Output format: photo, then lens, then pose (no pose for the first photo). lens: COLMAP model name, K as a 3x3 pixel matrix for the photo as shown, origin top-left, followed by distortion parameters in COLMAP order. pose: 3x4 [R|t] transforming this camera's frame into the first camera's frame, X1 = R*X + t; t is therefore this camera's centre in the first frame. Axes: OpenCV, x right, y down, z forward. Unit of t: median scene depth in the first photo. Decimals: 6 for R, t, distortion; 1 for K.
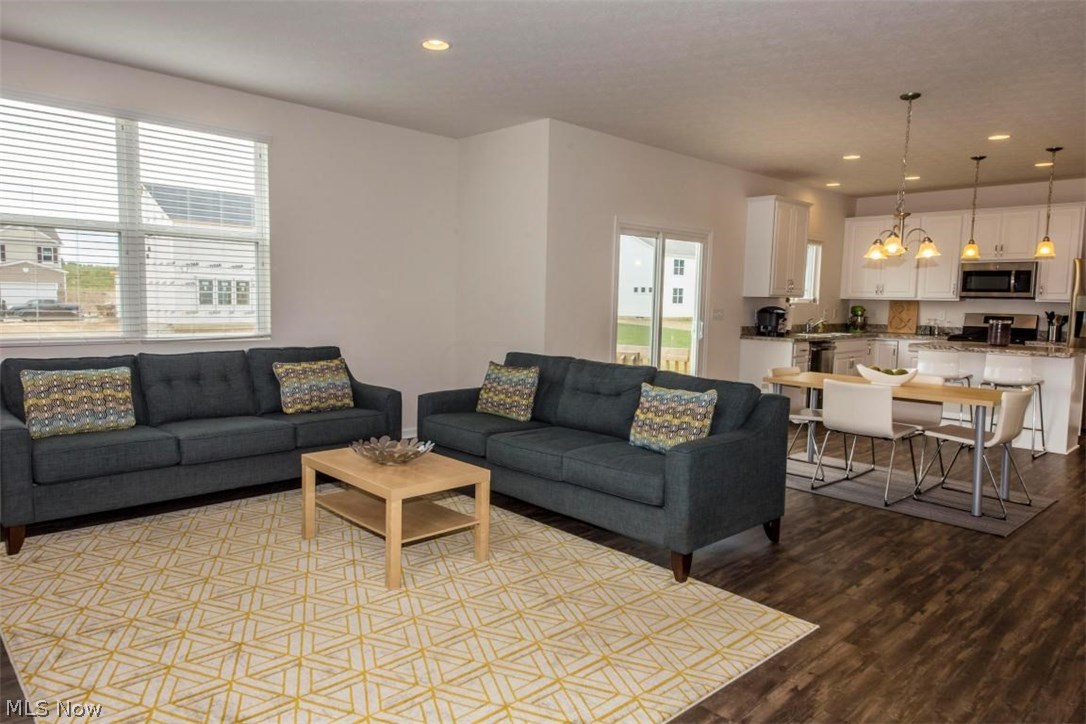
lens RADIAL K [[717.5, 0, 554.1], [0, 717.5, 354.5], [0, 0, 1]] dist [0.049332, -0.023819]
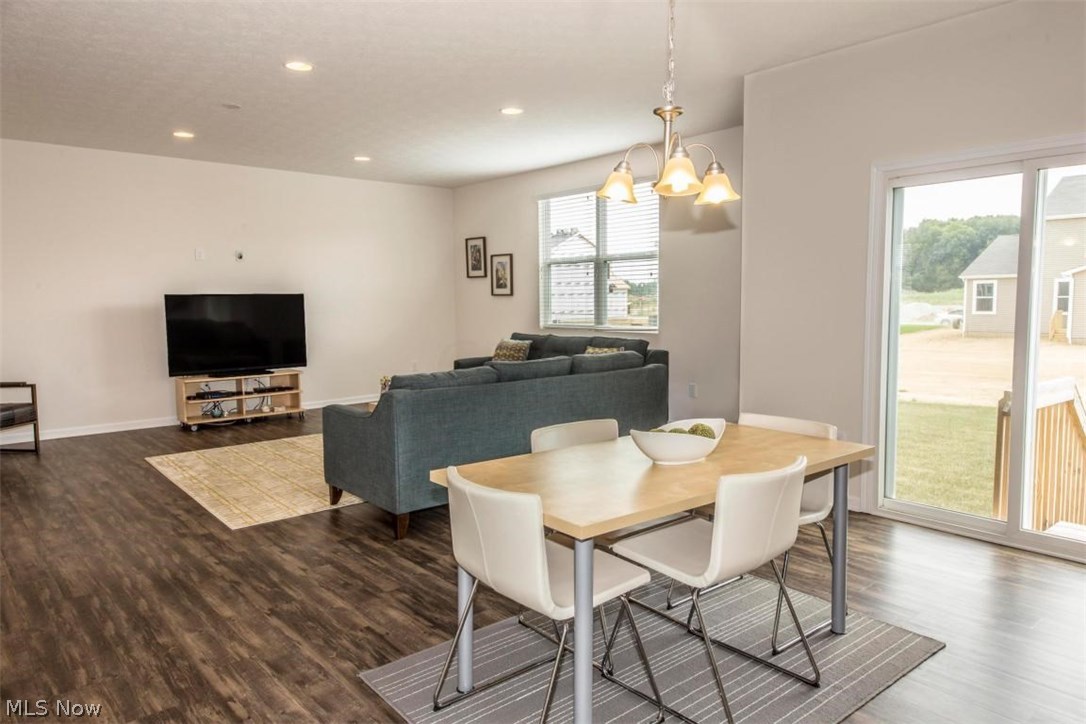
lens RADIAL K [[717.5, 0, 549.7], [0, 717.5, 359.4], [0, 0, 1]] dist [0.049332, -0.023819]
pose [[-0.066525, 0.072939, -0.995115, 1.520534], [-0.073908, 0.994225, 0.077814, -0.101513], [0.995044, 0.078723, -0.060750, 1.486398]]
